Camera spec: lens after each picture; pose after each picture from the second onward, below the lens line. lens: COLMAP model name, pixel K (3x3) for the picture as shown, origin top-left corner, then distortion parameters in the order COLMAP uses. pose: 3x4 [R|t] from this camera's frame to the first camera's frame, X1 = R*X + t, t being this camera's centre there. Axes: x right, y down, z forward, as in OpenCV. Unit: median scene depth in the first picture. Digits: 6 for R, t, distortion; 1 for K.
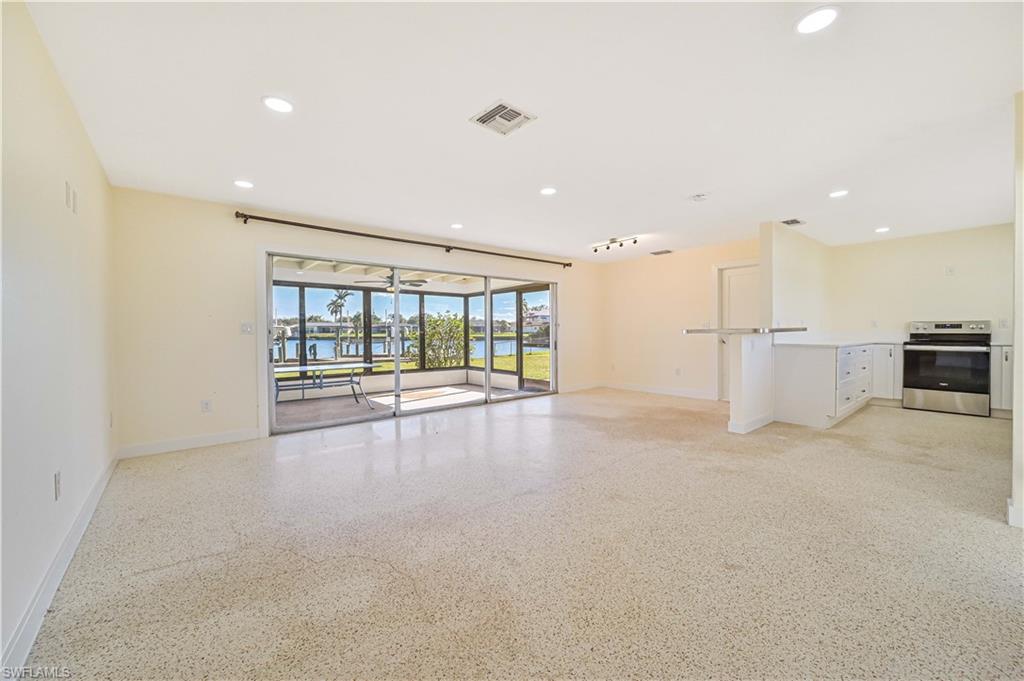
lens RADIAL K [[403.5, 0, 517.8], [0, 403.5, 337.7], [0, 0, 1]] dist [-0.001966, -0.000095]
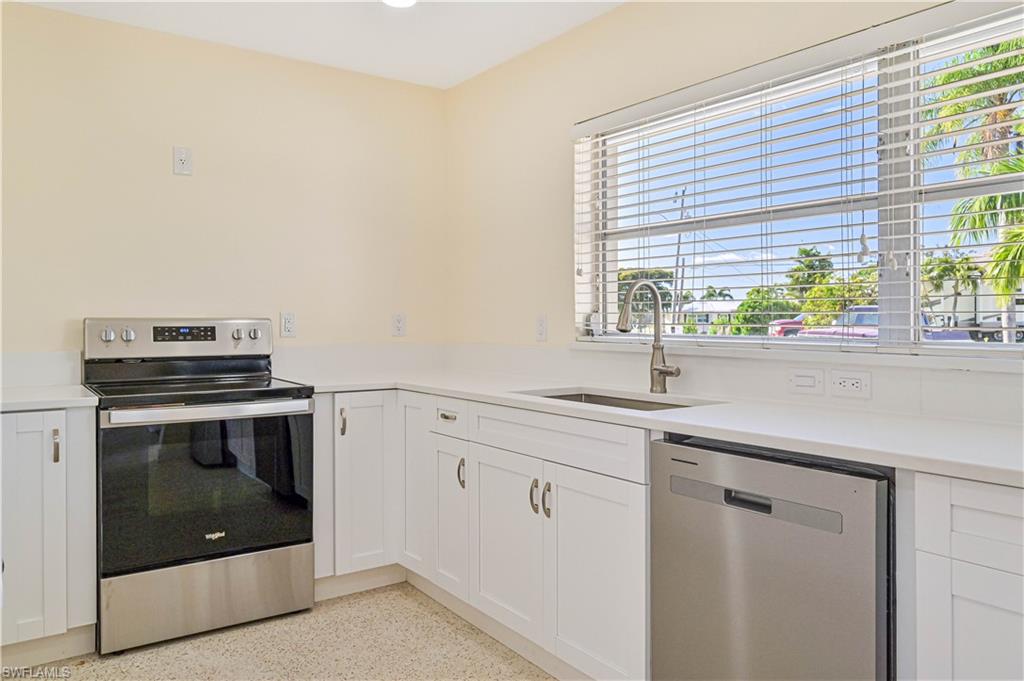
lens RADIAL K [[740.8, 0, 515.2], [0, 740.8, 318.2], [0, 0, 1]] dist [-0.001334, -0.000560]
pose [[0.082423, 0.008876, 0.996558, 0.550172], [0.015230, 0.999832, -0.010165, -0.032982], [-0.996481, 0.016016, 0.082274, 0.747108]]
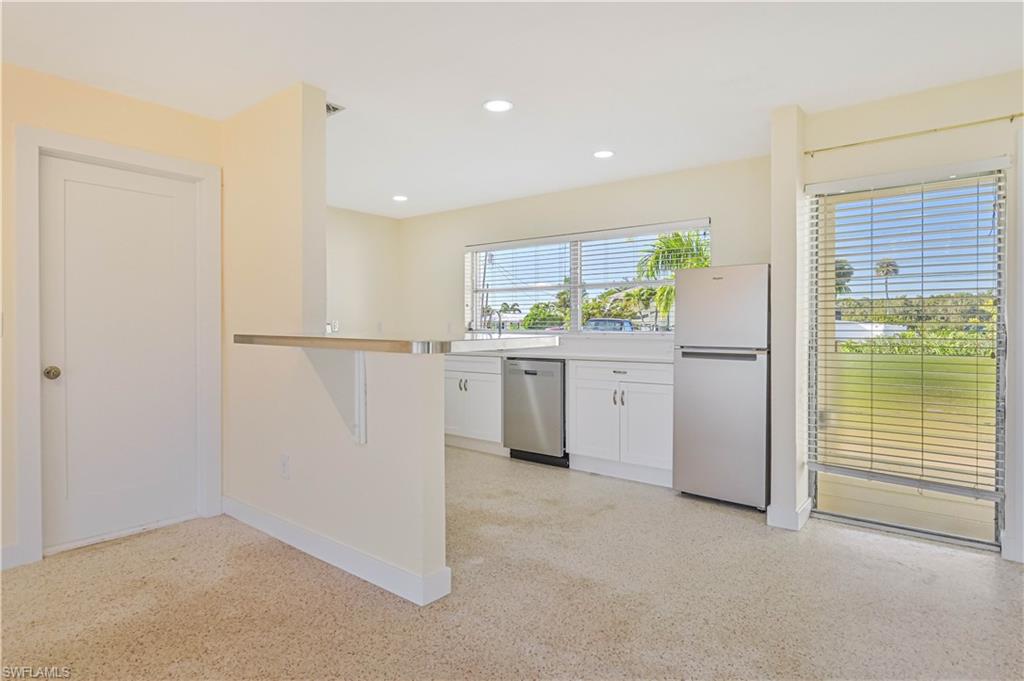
lens RADIAL K [[564.7, 0, 510.3], [0, 564.7, 331.9], [0, 0, 1]] dist [0.017072, 0.000417]
pose [[-0.183973, -0.000775, 0.982931, -0.021125], [0.018546, 0.999819, 0.004259, -0.024499], [-0.982756, 0.019013, -0.183925, 0.875925]]
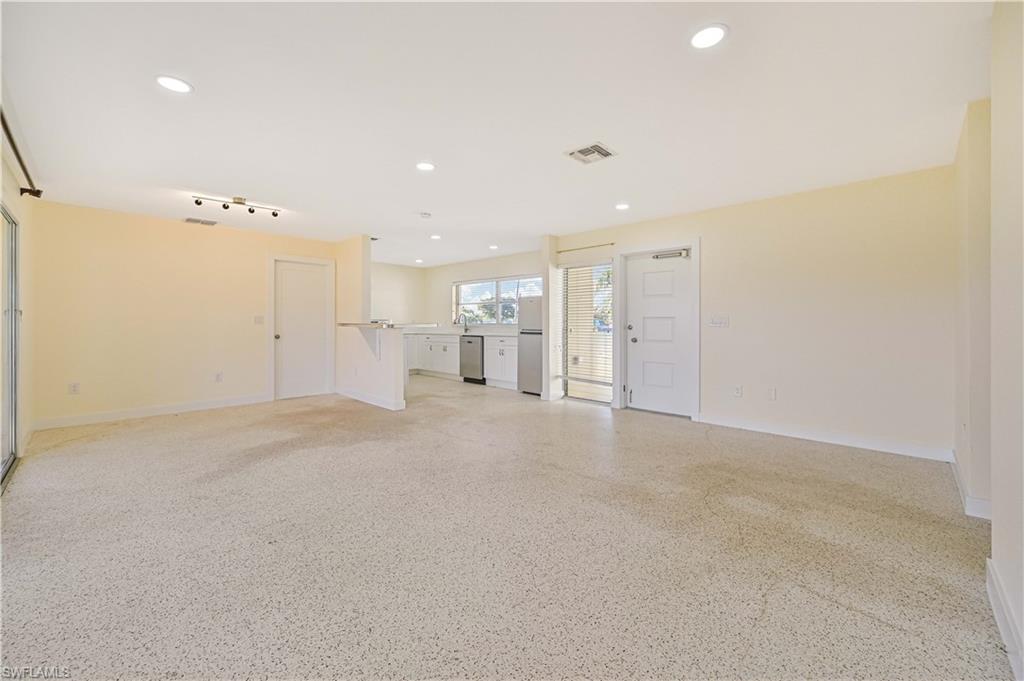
lens RADIAL K [[405.6, 0, 509.8], [0, 405.6, 326.7], [0, 0, 1]] dist [0.001013, 0.000412]
pose [[-0.093173, -0.000155, 0.995650, -0.605311], [0.016075, 0.999869, 0.001660, -0.009133], [-0.995520, 0.016160, -0.093159, 0.663785]]
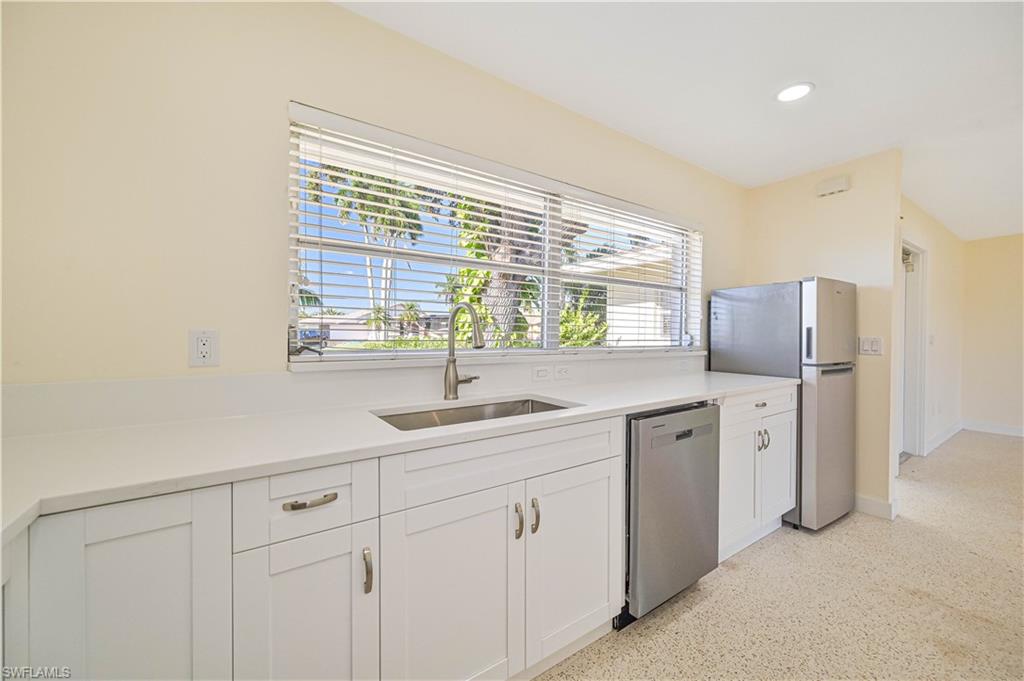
lens RADIAL K [[407.1, 0, 512.0], [0, 407.1, 340.5], [0, 0, 1]] dist [0.001635, 0.000240]
pose [[-0.995573, 0.010461, 0.093402, 0.993398], [0.012448, 0.999708, 0.020714, -0.038302], [-0.093158, 0.021785, -0.995413, 1.008398]]
